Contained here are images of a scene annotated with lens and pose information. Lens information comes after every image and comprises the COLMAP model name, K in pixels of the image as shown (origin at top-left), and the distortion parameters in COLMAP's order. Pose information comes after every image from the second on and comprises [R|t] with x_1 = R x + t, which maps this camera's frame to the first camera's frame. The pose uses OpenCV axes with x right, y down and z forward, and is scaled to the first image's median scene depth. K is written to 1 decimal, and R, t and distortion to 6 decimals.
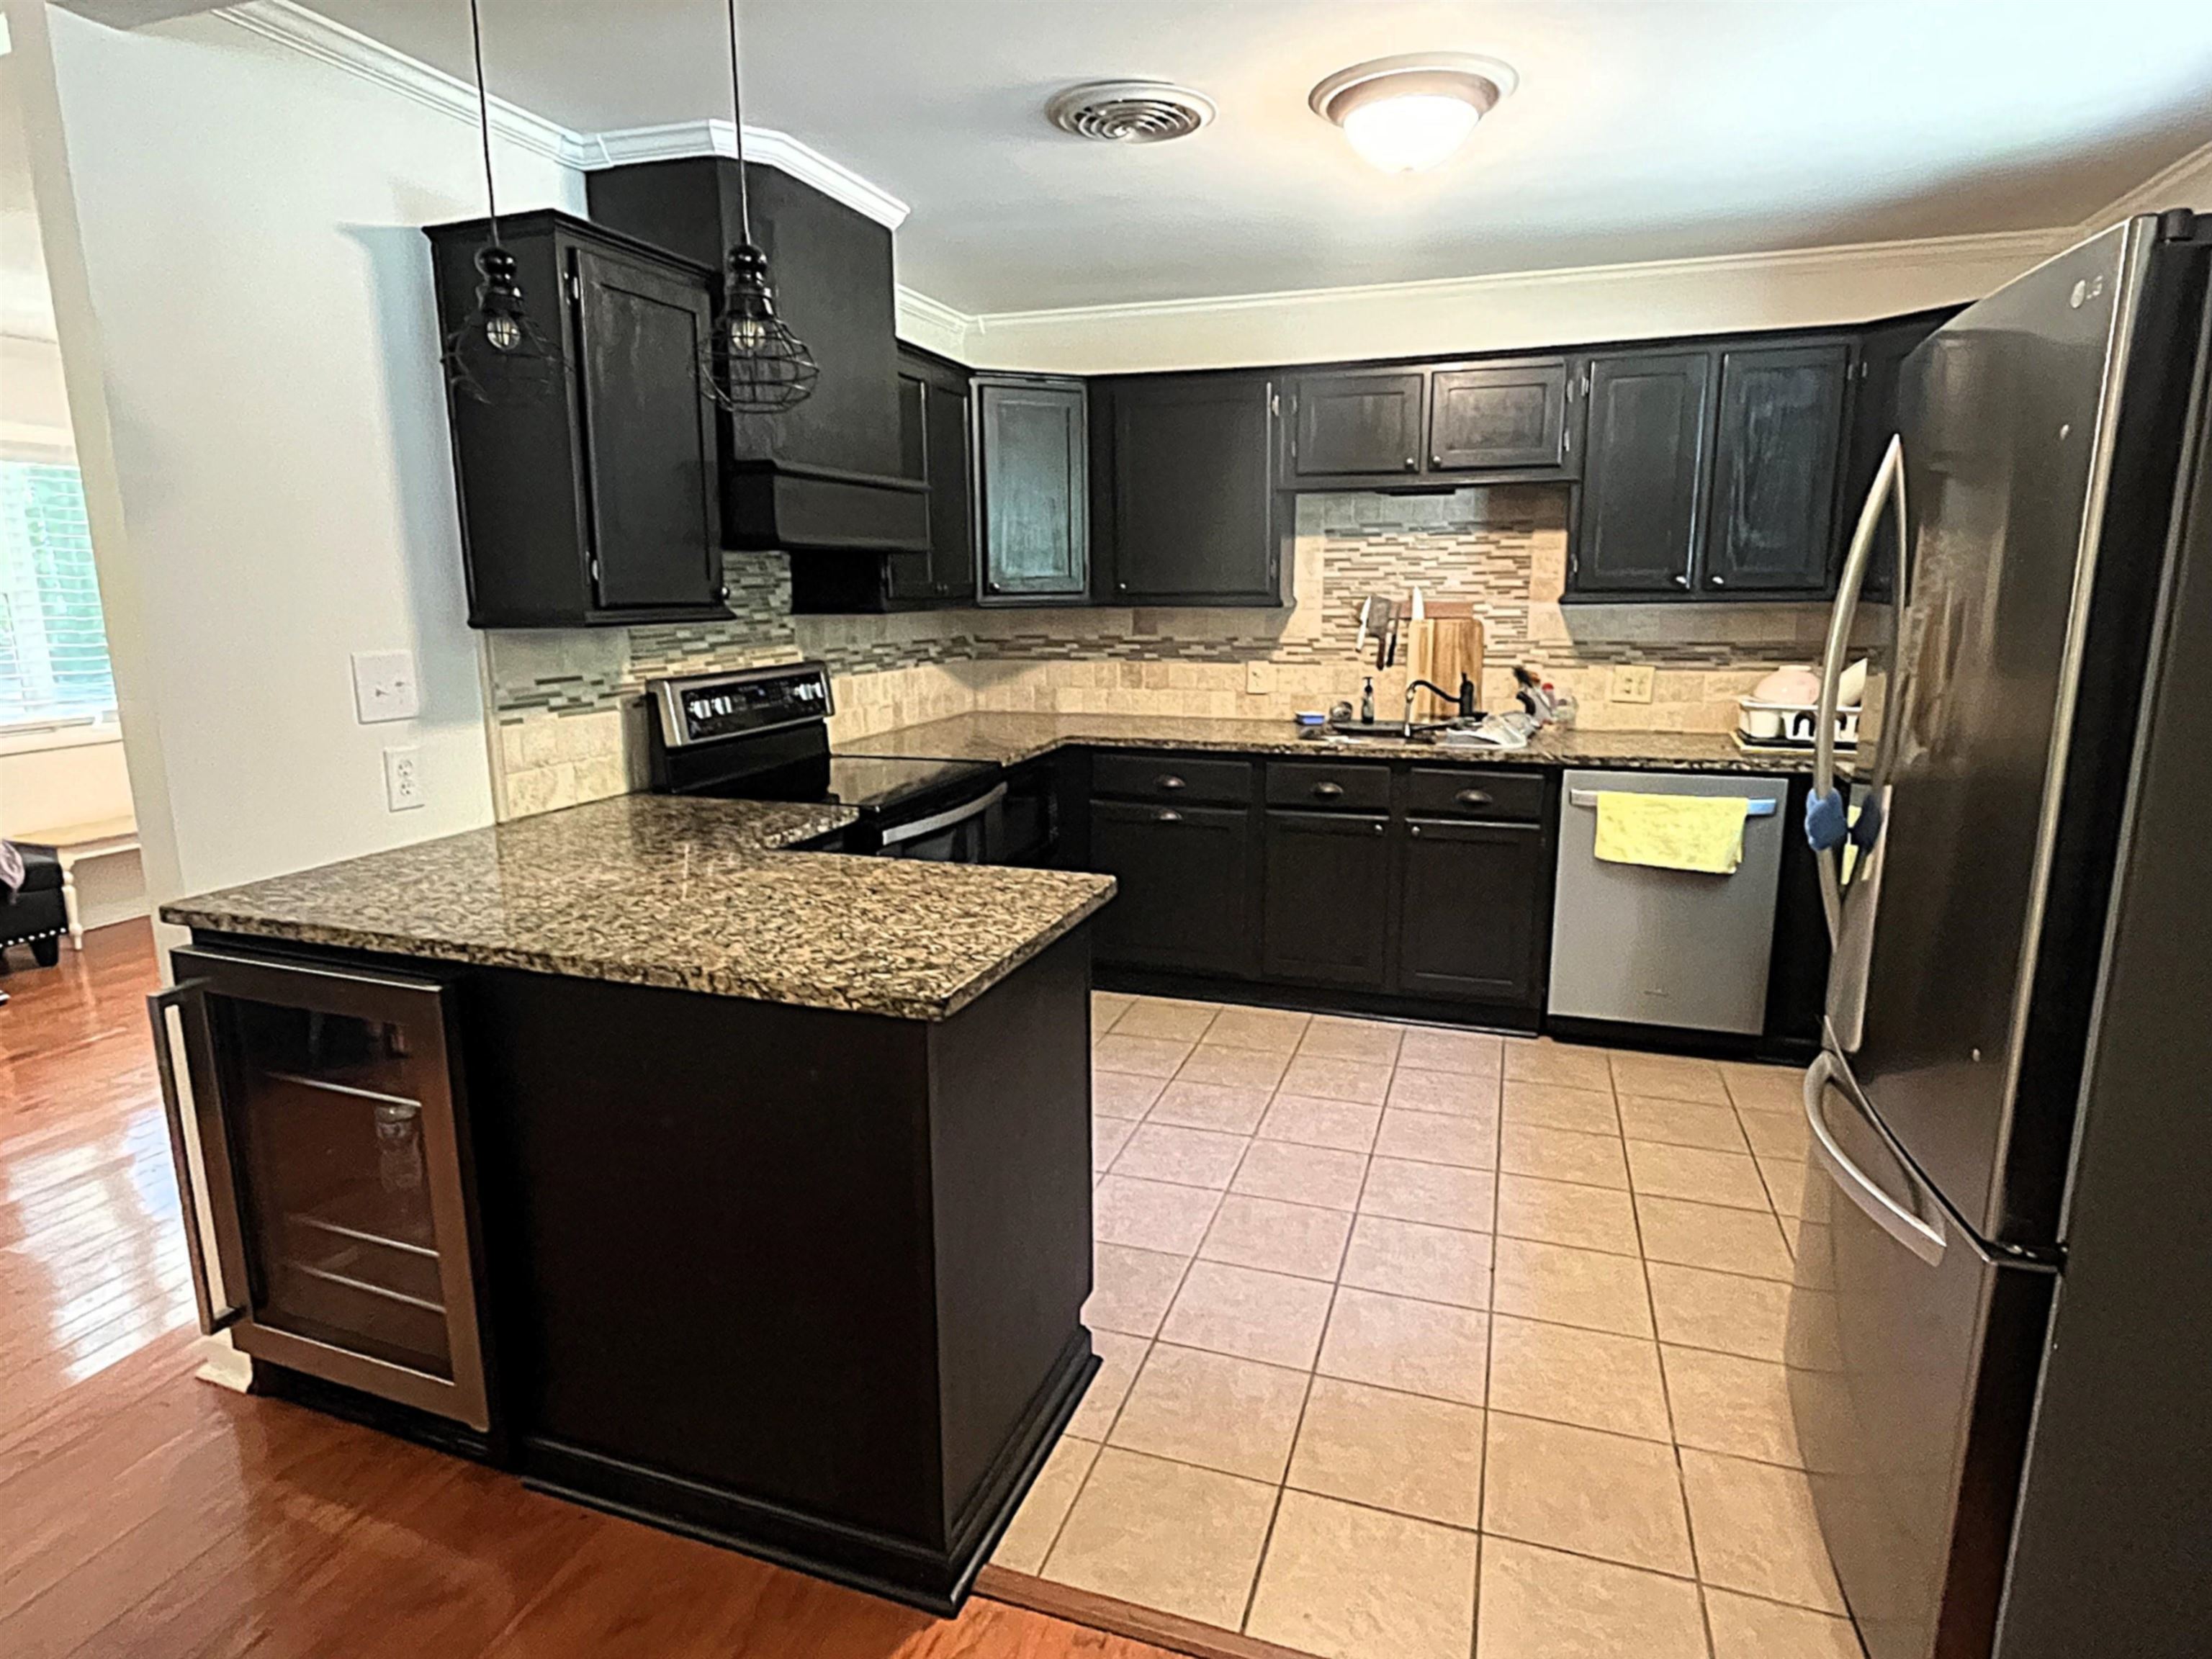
lens RADIAL K [[1225.8, 0, 1086.1], [0, 1225.8, 815.5], [0, 0, 1]] dist [-0.006268, -0.000450]
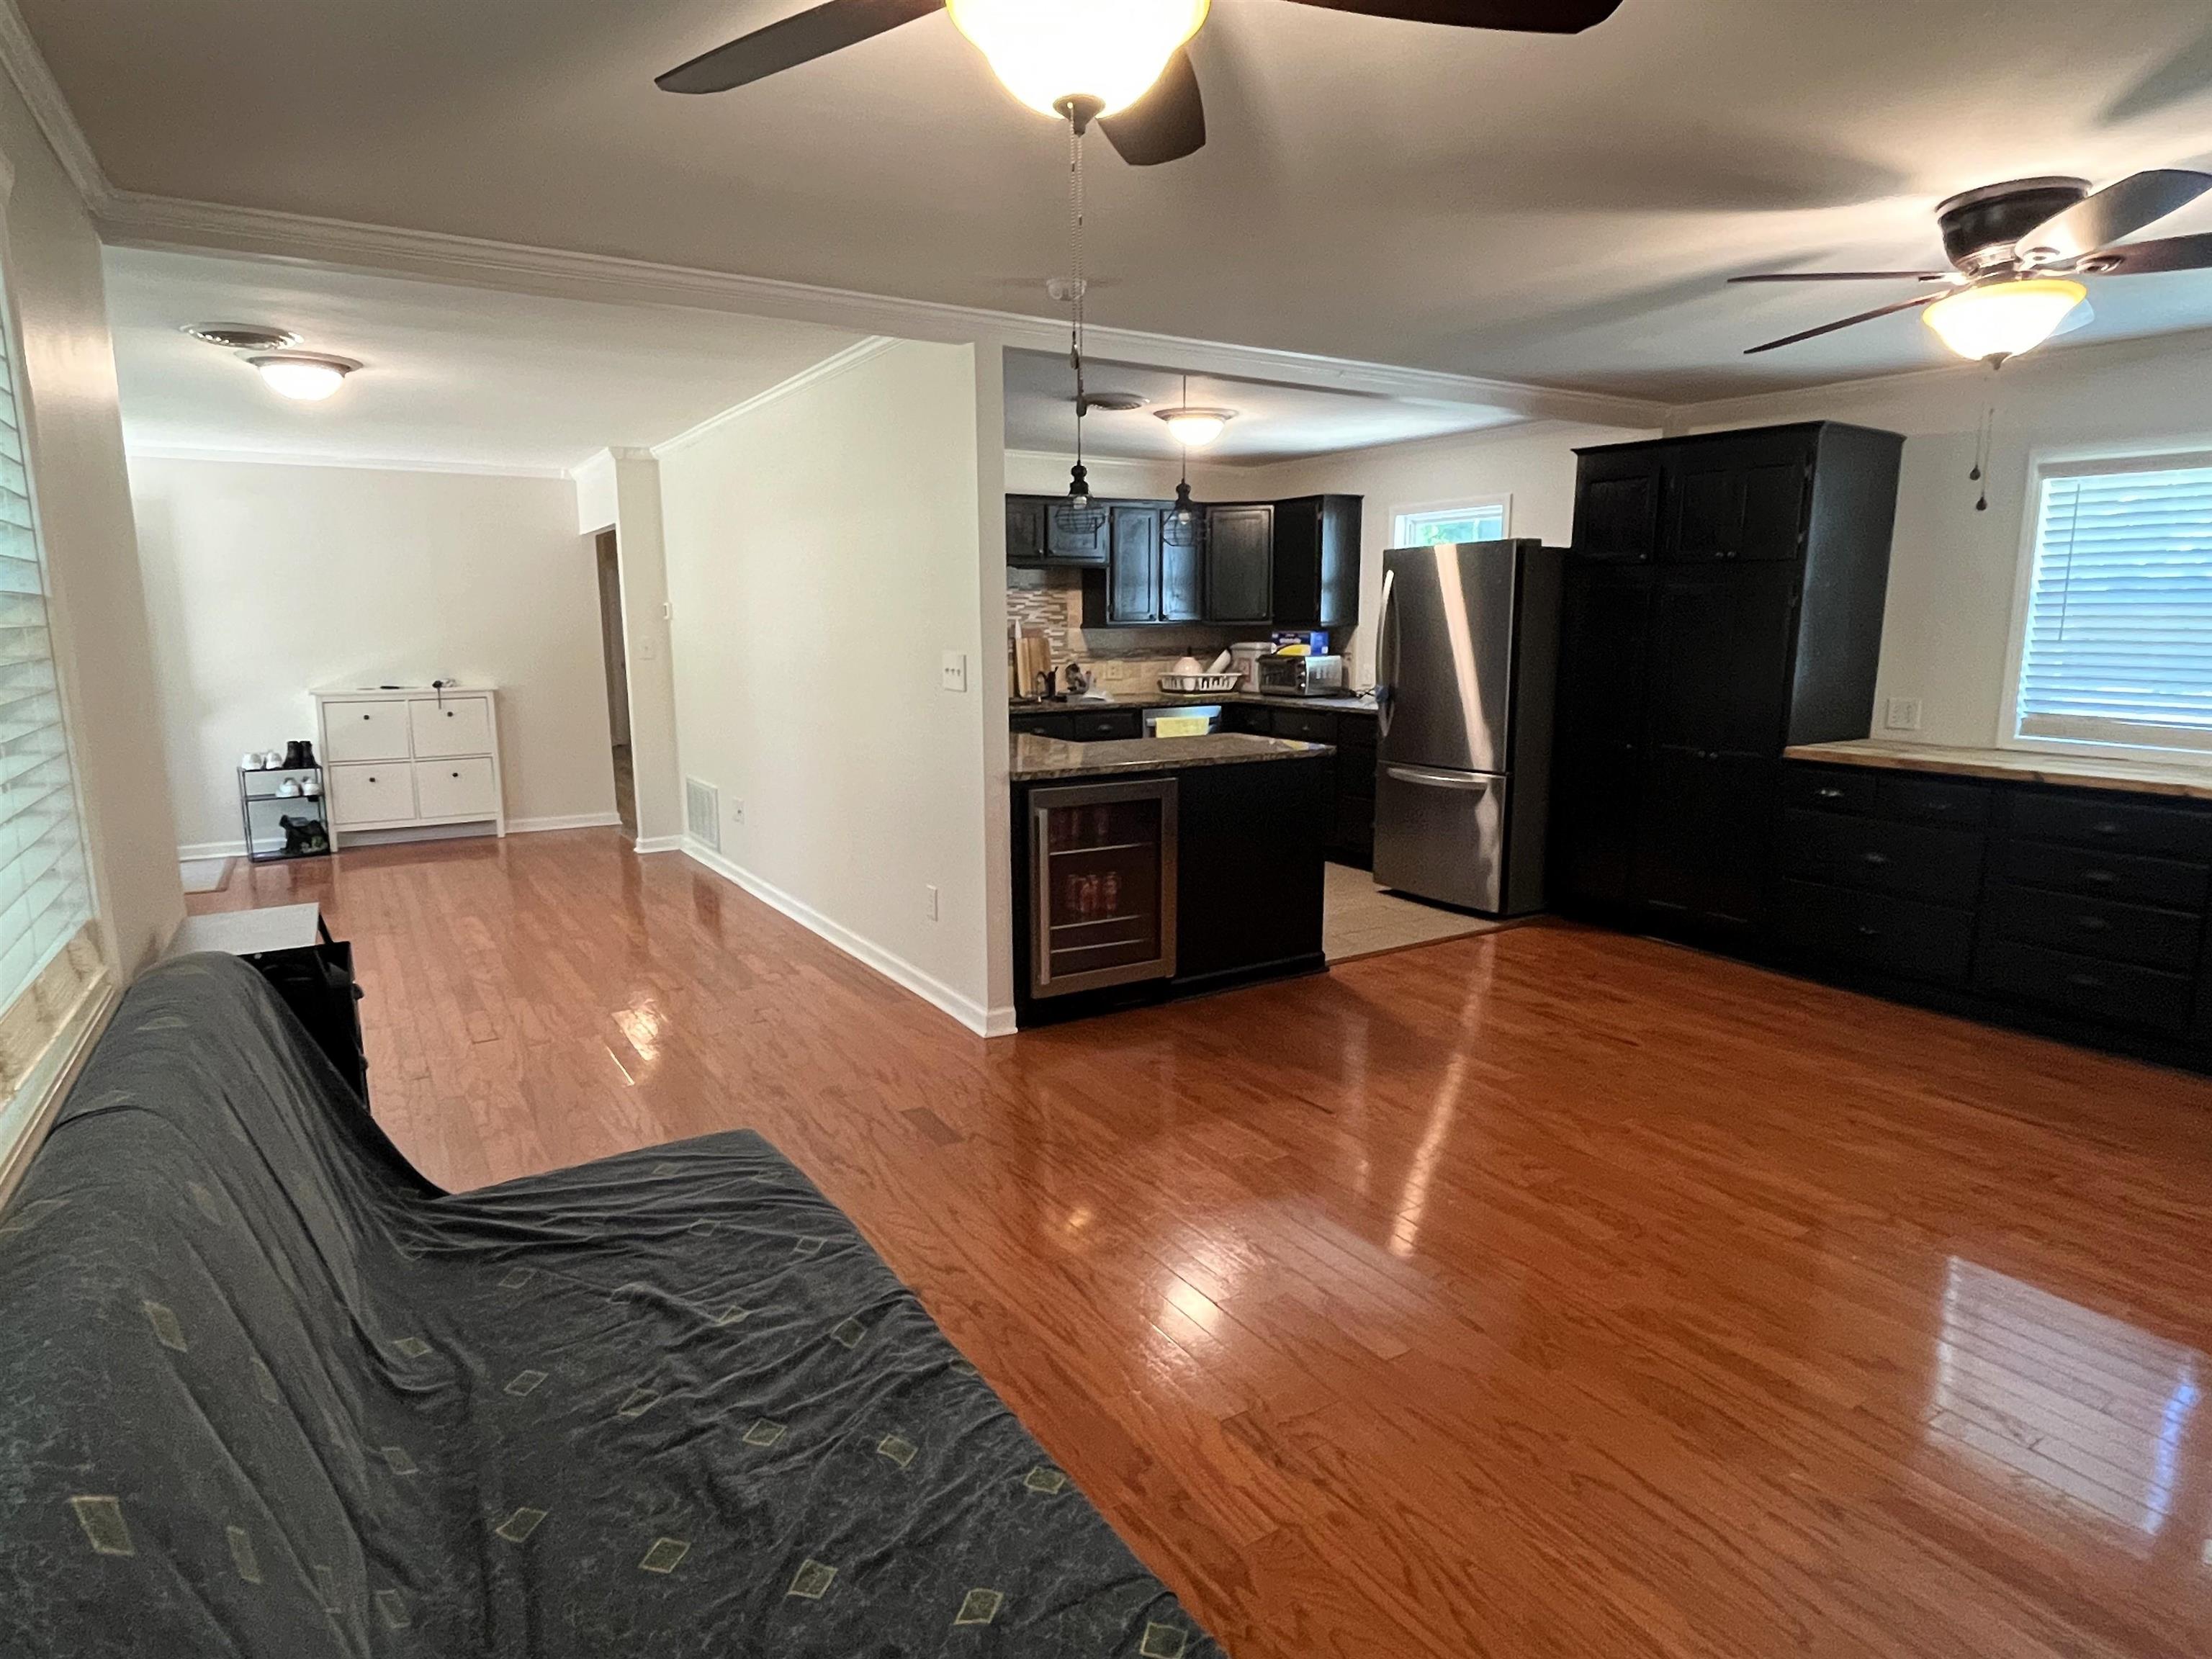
lens RADIAL K [[1230.7, 0, 1113.1], [0, 1230.7, 826.7], [0, 0, 1]] dist [-0.001122, 0.002370]
pose [[0.615852, -0.128512, 0.777310, -1.383696], [0.147353, 0.987986, 0.046597, 0.056773], [-0.773960, 0.085842, 0.627389, -0.238354]]
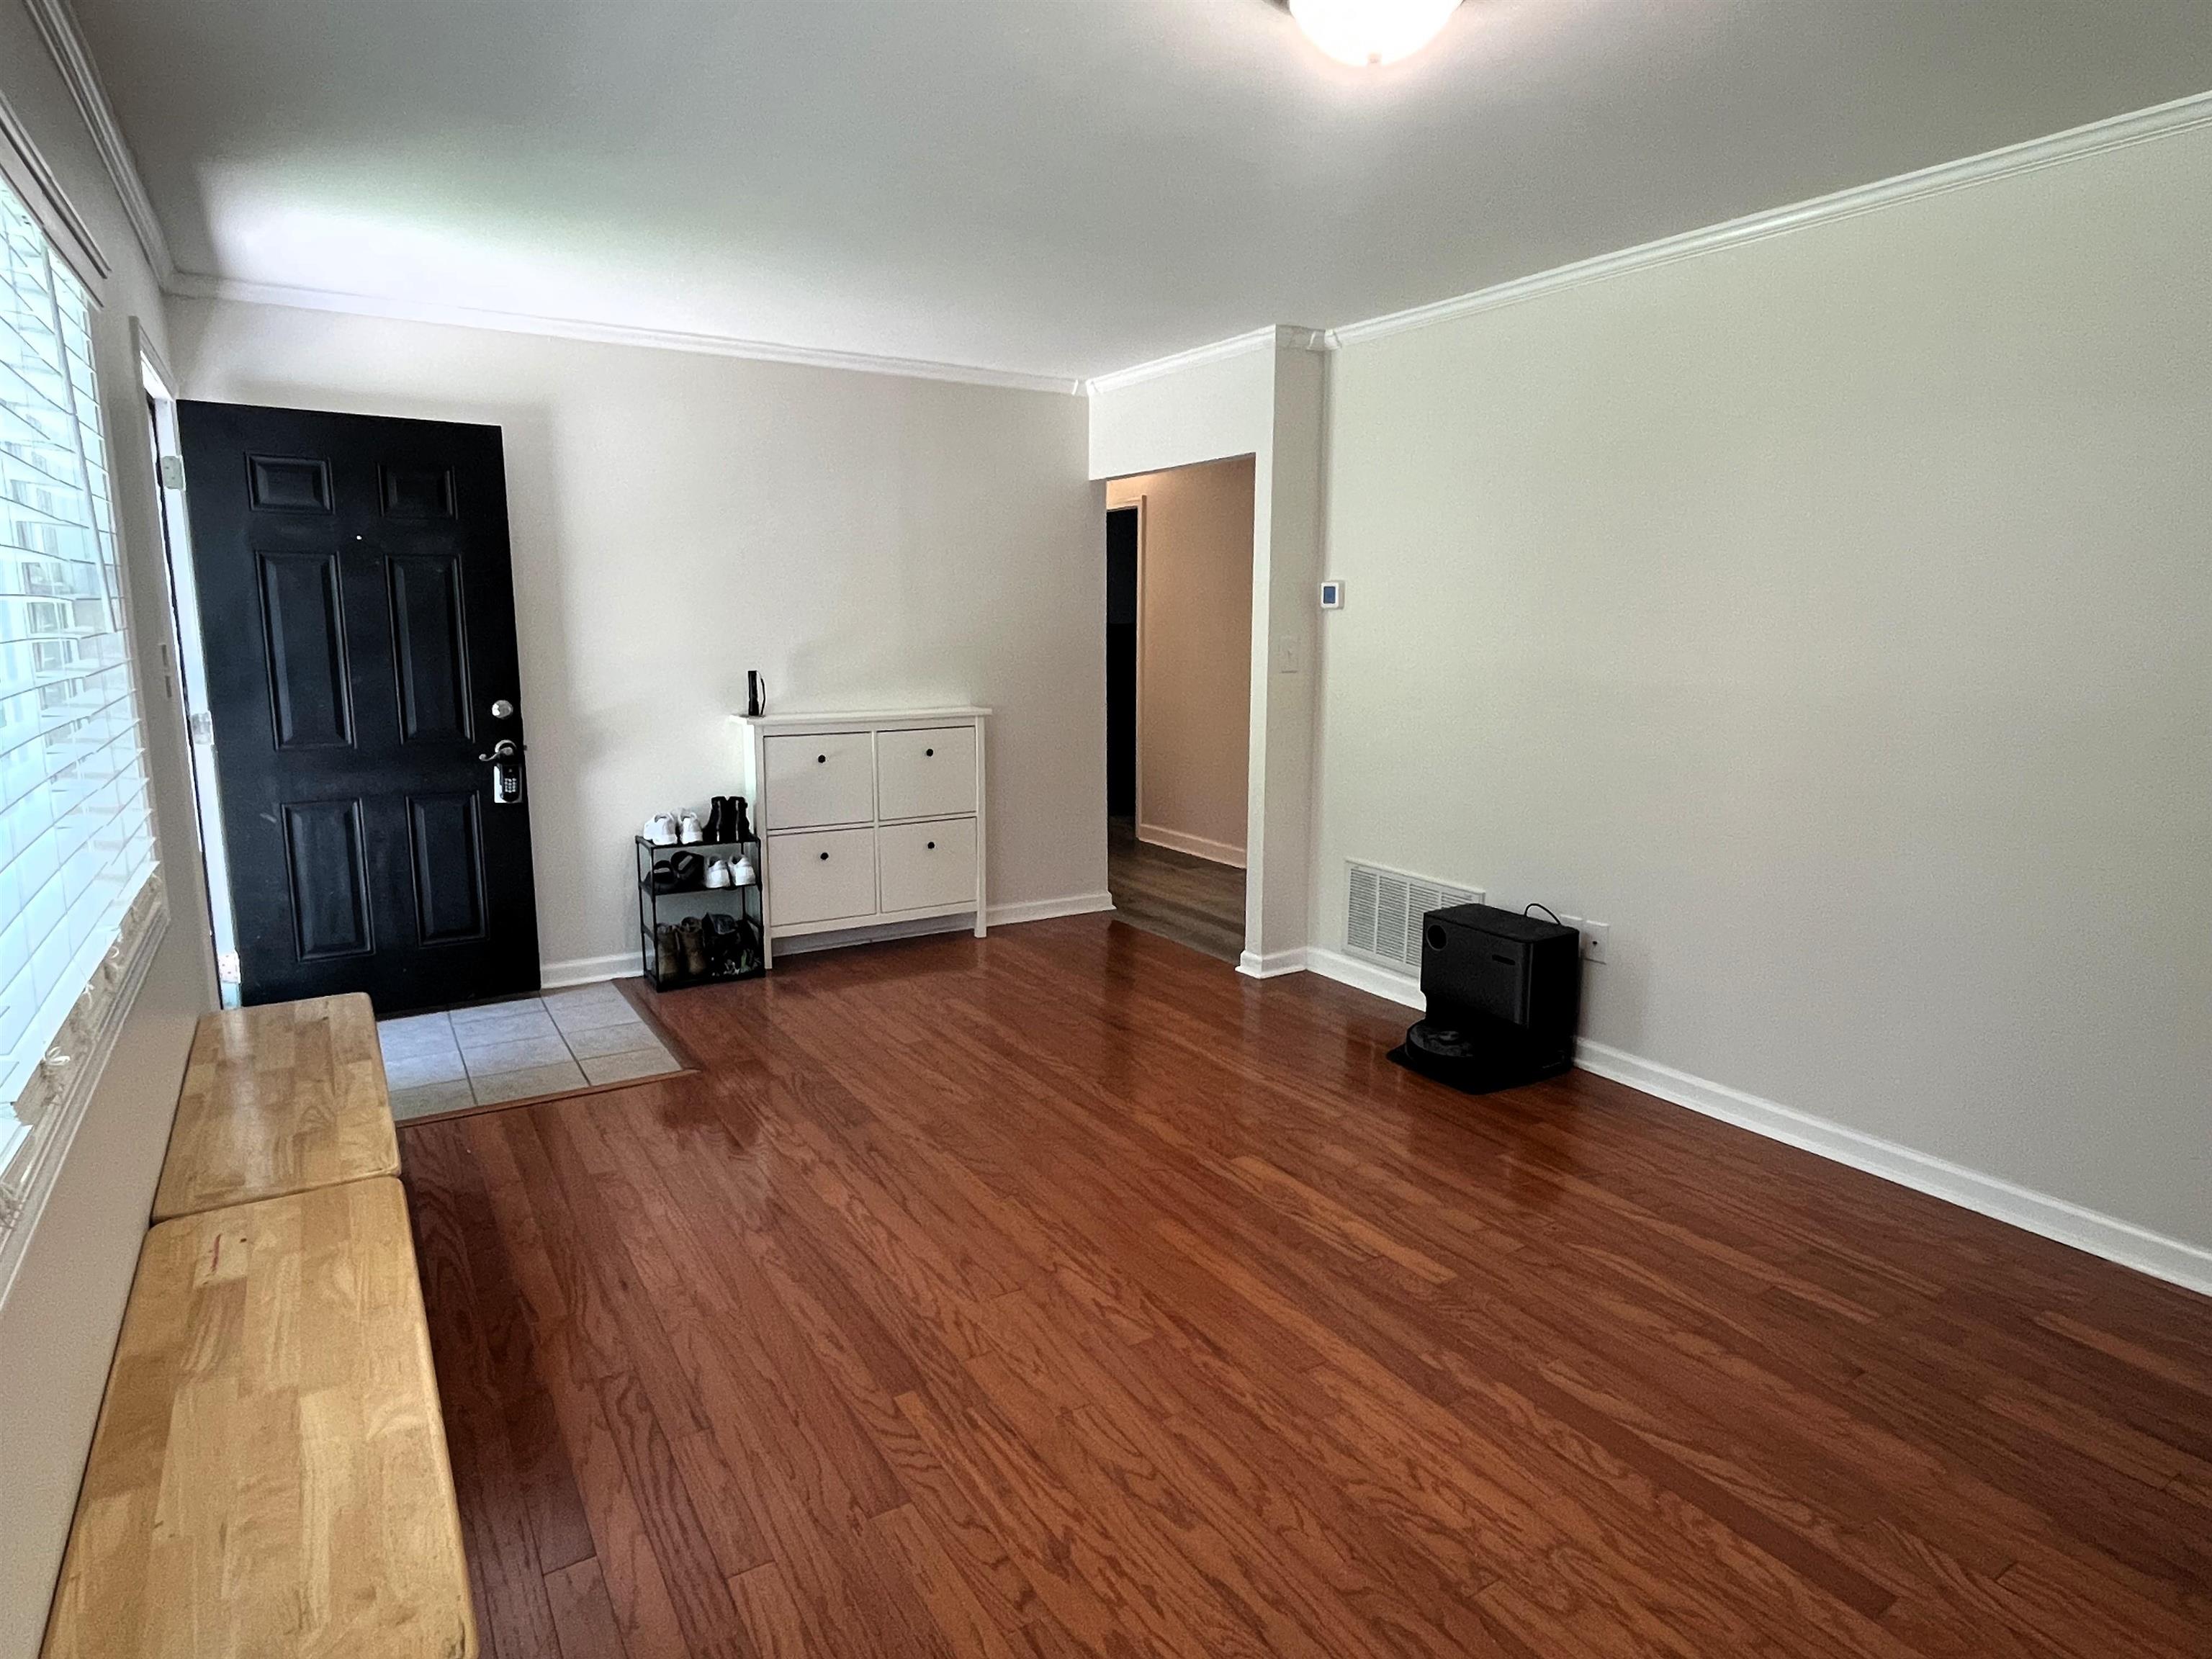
lens RADIAL K [[1230.7, 0, 1101.0], [0, 1230.7, 824.6], [0, 0, 1]] dist [-0.001122, 0.002370]
pose [[0.620945, -0.124391, 0.773921, -1.368932], [0.138238, 0.989231, 0.048084, -0.191135], [-0.771568, 0.077128, 0.631454, 1.089776]]
